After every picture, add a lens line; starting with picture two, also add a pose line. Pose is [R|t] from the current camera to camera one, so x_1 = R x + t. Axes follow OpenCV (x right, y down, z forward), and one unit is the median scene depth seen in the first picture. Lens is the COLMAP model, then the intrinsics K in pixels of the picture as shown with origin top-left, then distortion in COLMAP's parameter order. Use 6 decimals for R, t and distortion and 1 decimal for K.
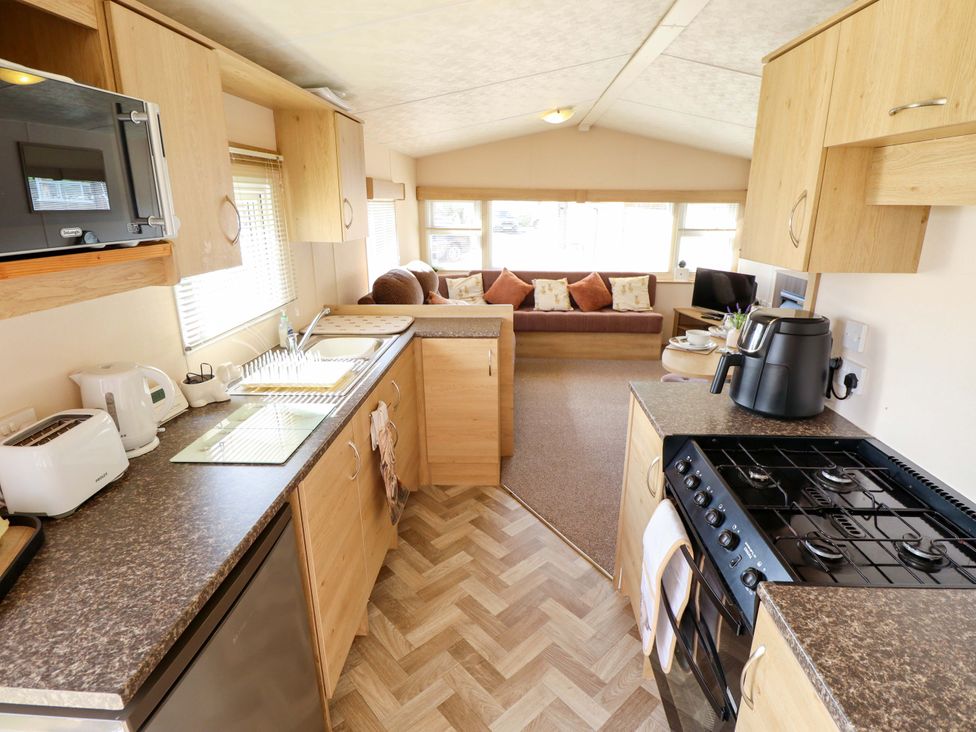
lens RADIAL K [[506.5, 0, 493.6], [0, 506.5, 356.8], [0, 0, 1]] dist [0.001934, -0.013903]
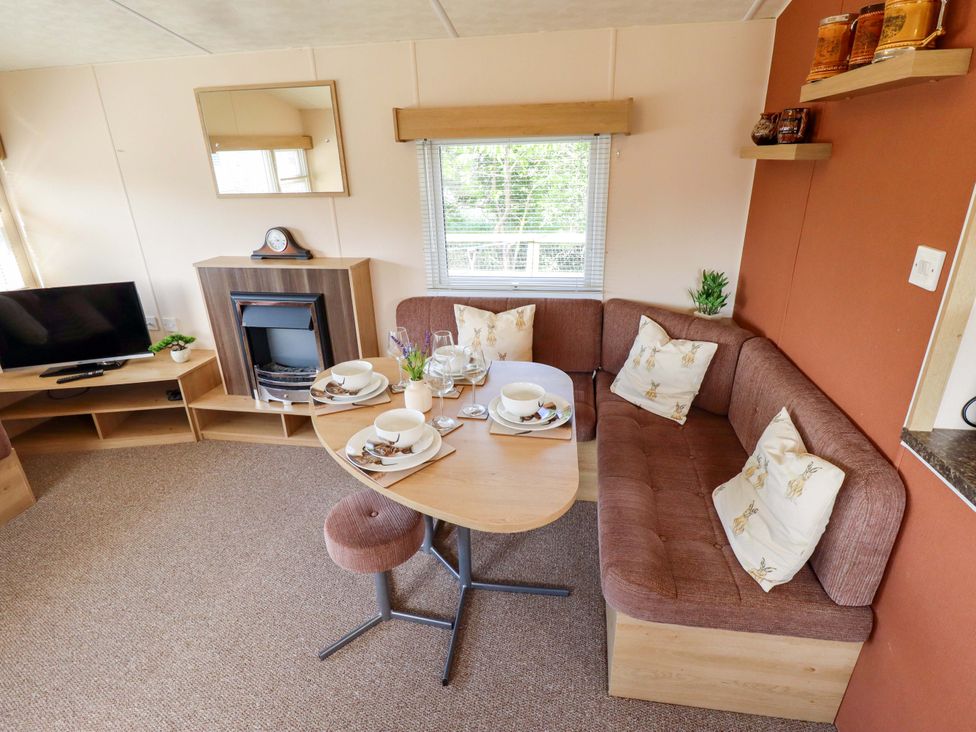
lens RADIAL K [[506.5, 0, 495.0], [0, 506.5, 362.1], [0, 0, 1]] dist [0.001934, -0.013903]
pose [[0.119116, -0.375517, 0.919129, 0.002669], [0.304939, 0.894815, 0.326064, -0.200268], [-0.944893, 0.241439, 0.221096, 0.722707]]
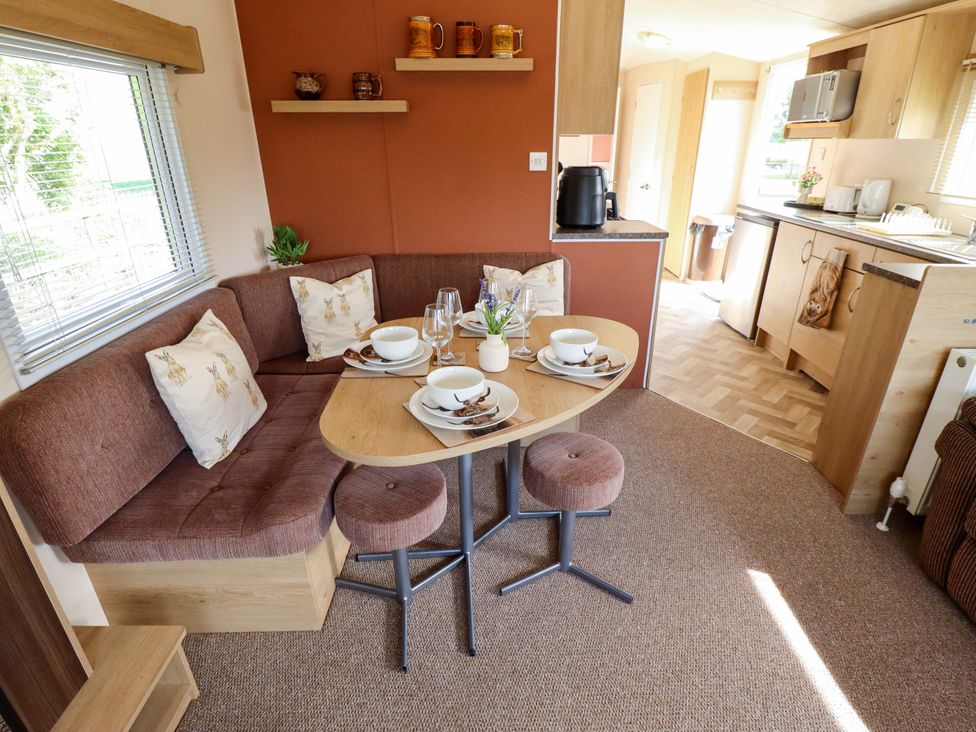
lens RADIAL K [[506.5, 0, 497.3], [0, 506.5, 361.5], [0, 0, 1]] dist [0.001934, -0.013903]
pose [[-0.998138, 0.022753, -0.056599, 0.456521], [-0.018966, 0.766103, 0.642438, -0.310281], [0.057978, 0.642315, -0.764245, 1.248421]]
